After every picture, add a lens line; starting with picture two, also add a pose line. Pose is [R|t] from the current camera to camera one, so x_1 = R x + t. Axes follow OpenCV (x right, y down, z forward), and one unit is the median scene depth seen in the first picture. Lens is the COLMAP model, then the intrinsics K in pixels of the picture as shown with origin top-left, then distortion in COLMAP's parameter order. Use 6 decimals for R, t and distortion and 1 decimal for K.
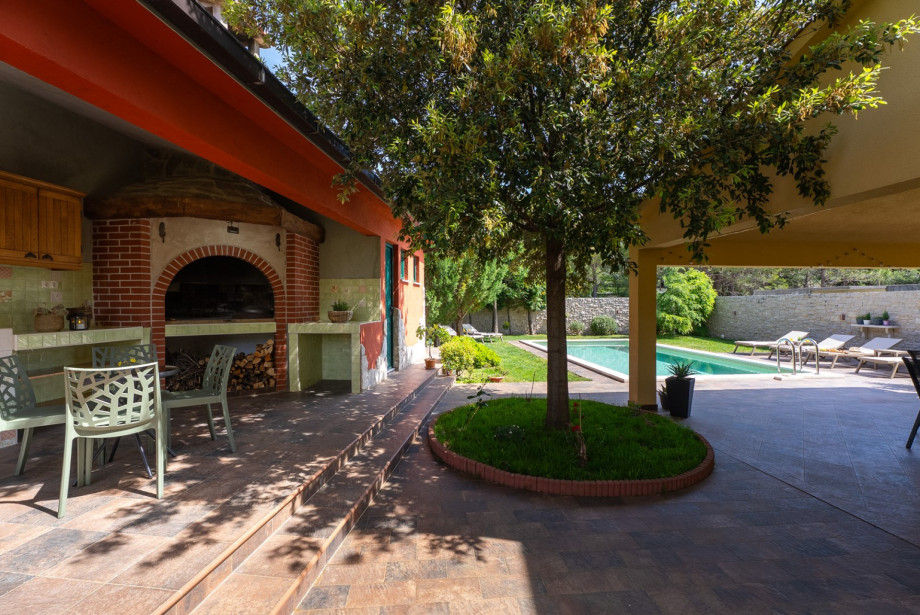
lens RADIAL K [[400.9, 0, 462.2], [0, 400.9, 319.8], [0, 0, 1]] dist [0.001777, 0.000232]
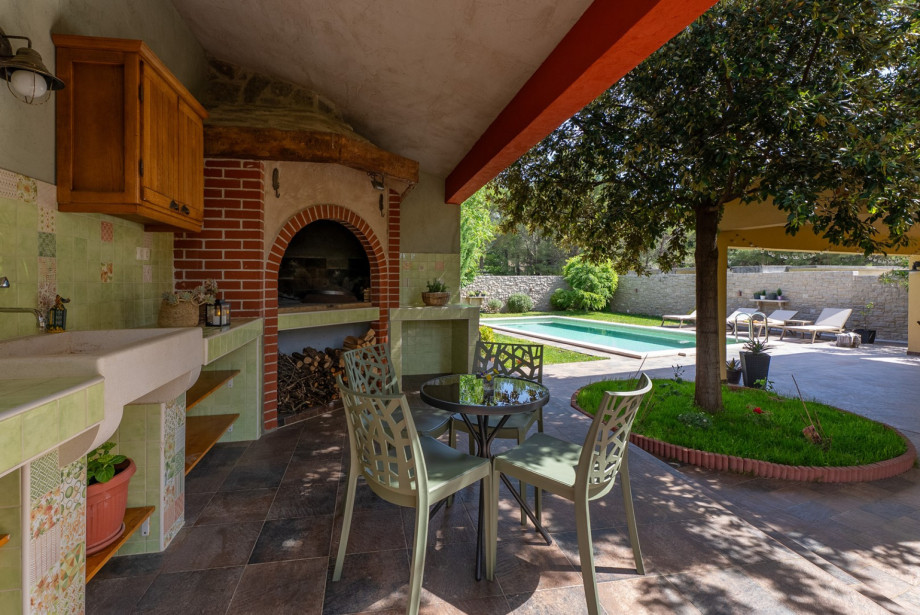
lens RADIAL K [[412.6, 0, 425.5], [0, 412.6, 294.3], [0, 0, 1]] dist [0.000365, -0.000281]
pose [[0.957862, -0.008743, 0.287095, -0.639425], [0.011100, 0.999917, -0.006582, -0.012958], [-0.287013, 0.009491, 0.957880, 0.212066]]
